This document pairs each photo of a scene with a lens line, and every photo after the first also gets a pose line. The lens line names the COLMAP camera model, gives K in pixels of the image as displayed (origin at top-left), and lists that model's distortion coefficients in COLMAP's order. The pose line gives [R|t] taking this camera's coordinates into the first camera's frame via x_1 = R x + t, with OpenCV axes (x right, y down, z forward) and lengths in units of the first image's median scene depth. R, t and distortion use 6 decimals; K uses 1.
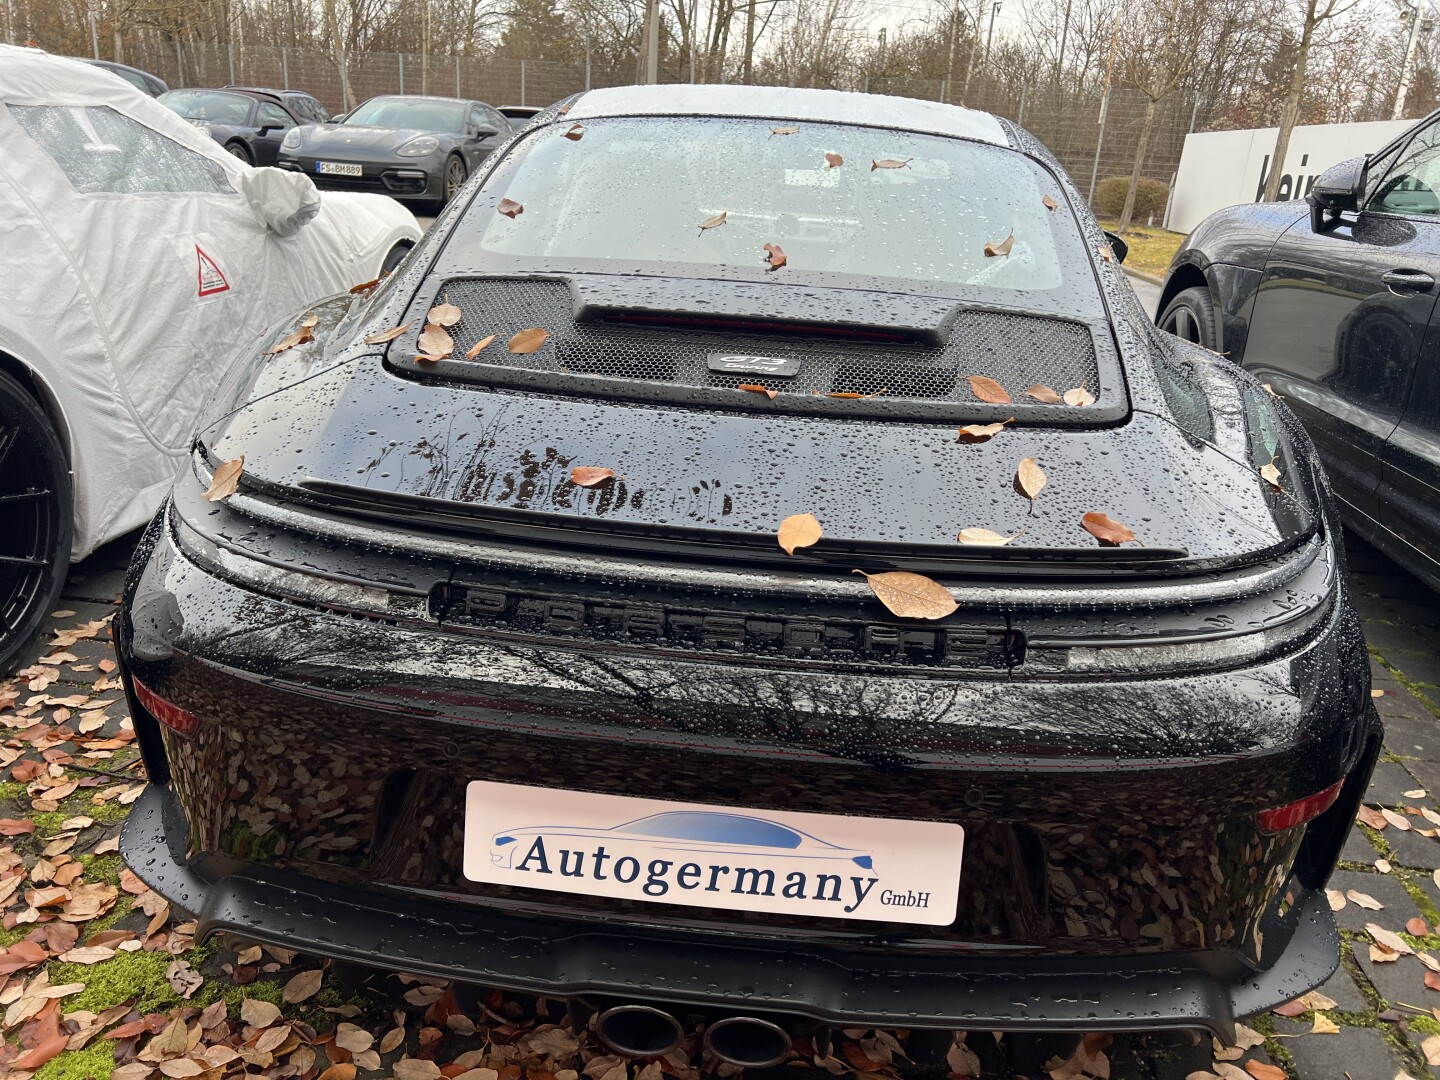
lens RADIAL K [[1068.3, 0, 708.3], [0, 1068.3, 539.2], [0, 0, 1]] dist [0.094970, -0.105029]
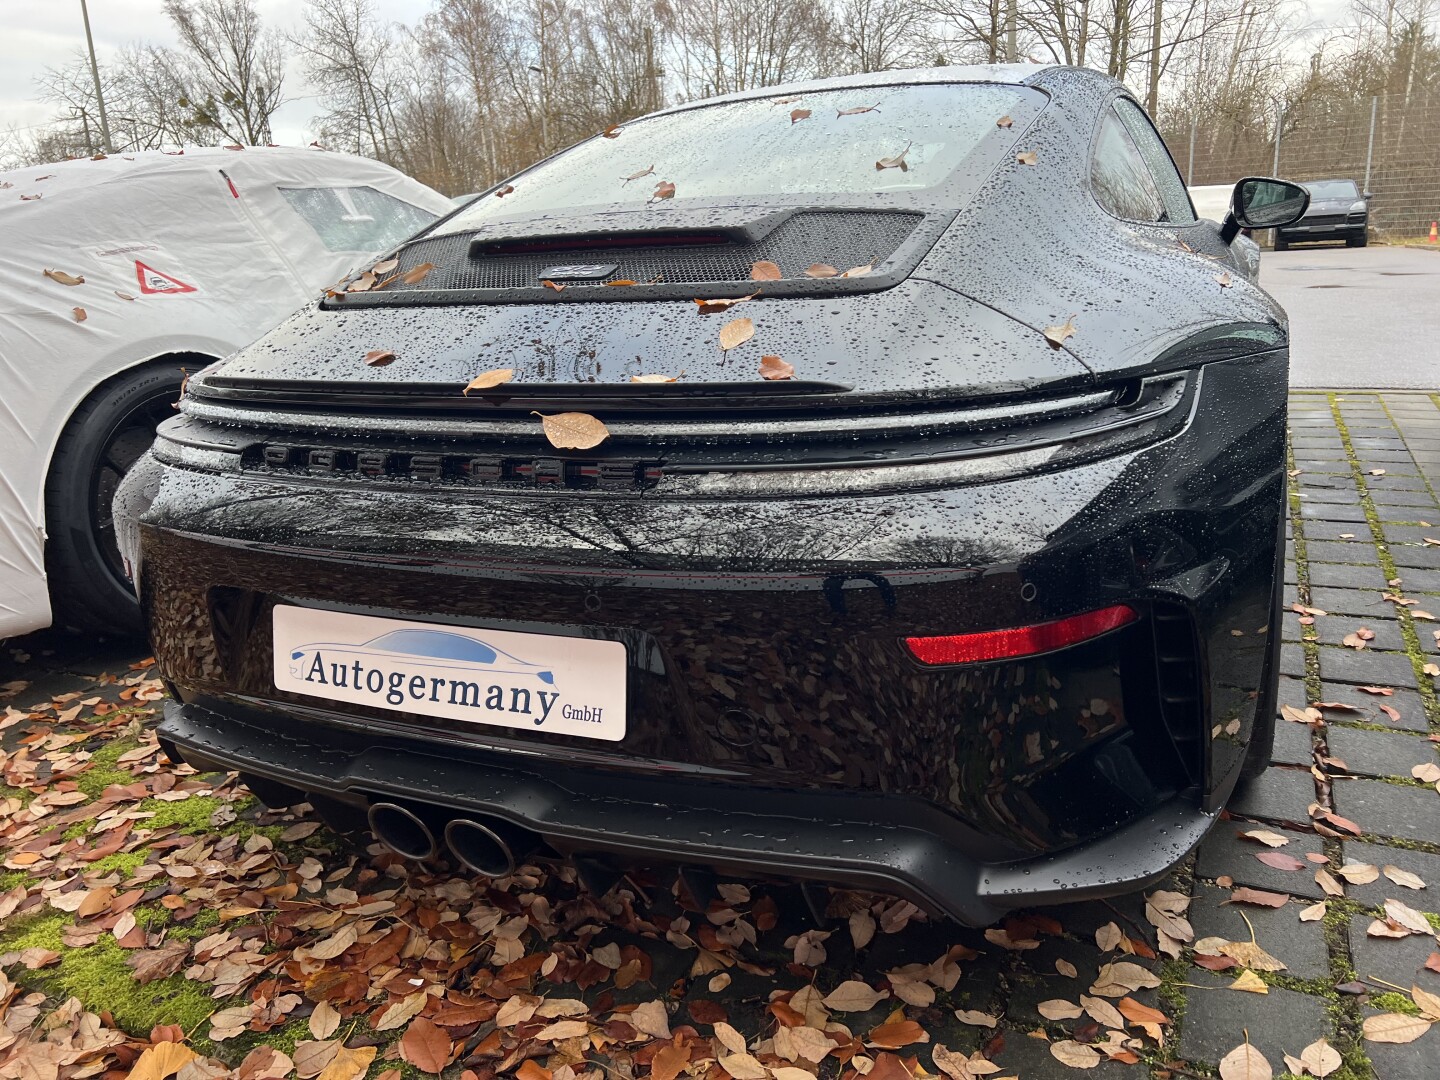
lens RADIAL K [[1081.8, 0, 730.9], [0, 1081.8, 537.1], [0, 0, 1]] dist [0.054990, -0.063863]
pose [[0.935215, -0.013941, -0.353806, 0.705654], [-0.012810, 0.997238, -0.073154, 0.231889], [0.353849, 0.072947, 0.932453, 0.022400]]
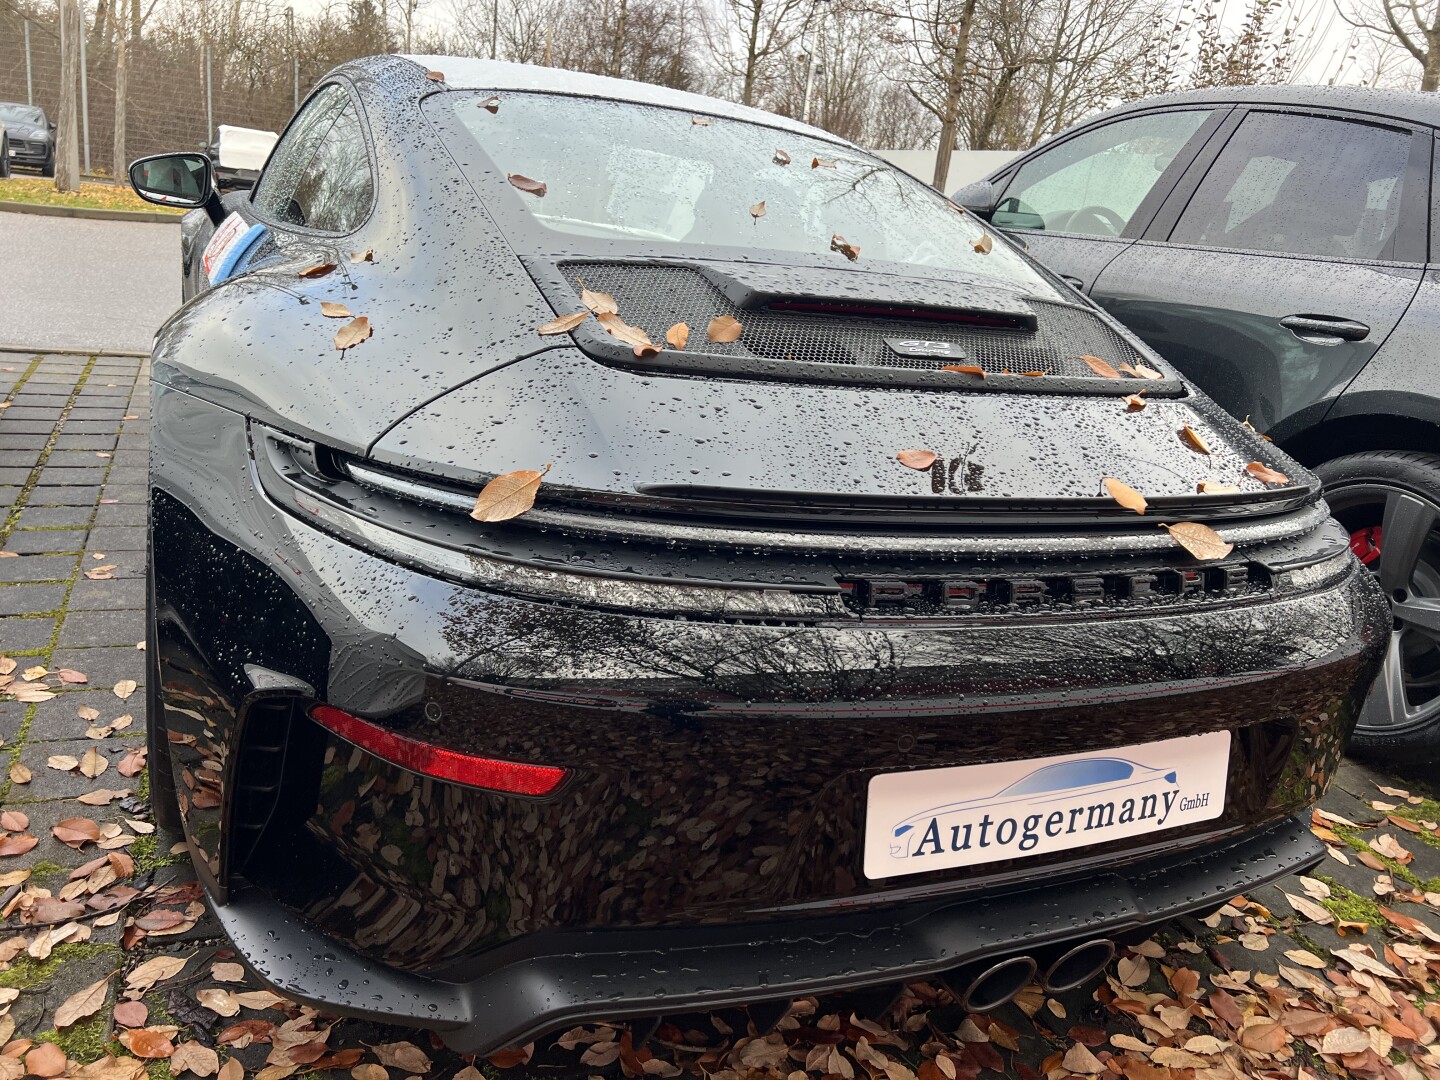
lens RADIAL K [[1081.8, 0, 730.9], [0, 1081.8, 537.1], [0, 0, 1]] dist [0.054990, -0.063863]
pose [[0.876802, -0.096773, 0.471013, -0.777347], [0.097080, 0.994994, 0.023711, -0.027640], [-0.470949, 0.024936, 0.881808, 0.188763]]
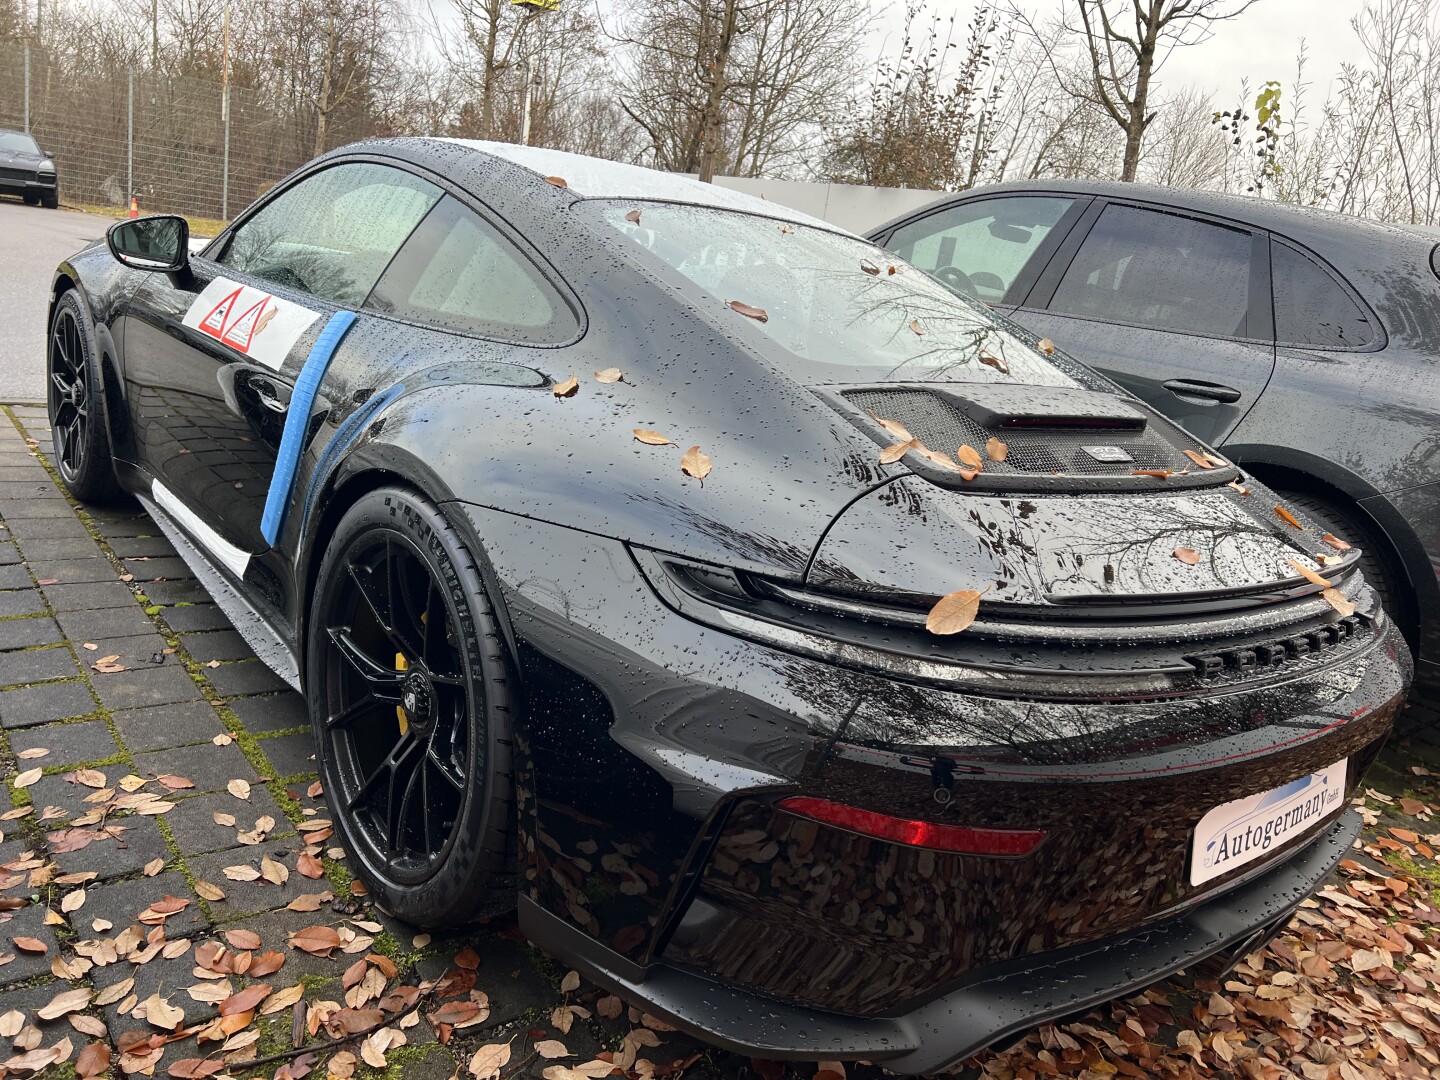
lens RADIAL K [[1081.8, 0, 730.9], [0, 1081.8, 537.1], [0, 0, 1]] dist [0.054990, -0.063863]
pose [[0.713543, -0.132423, 0.687983, -1.458163], [0.133363, 0.989693, 0.052179, -0.231962], [-0.687802, 0.054520, 0.723848, 0.432544]]
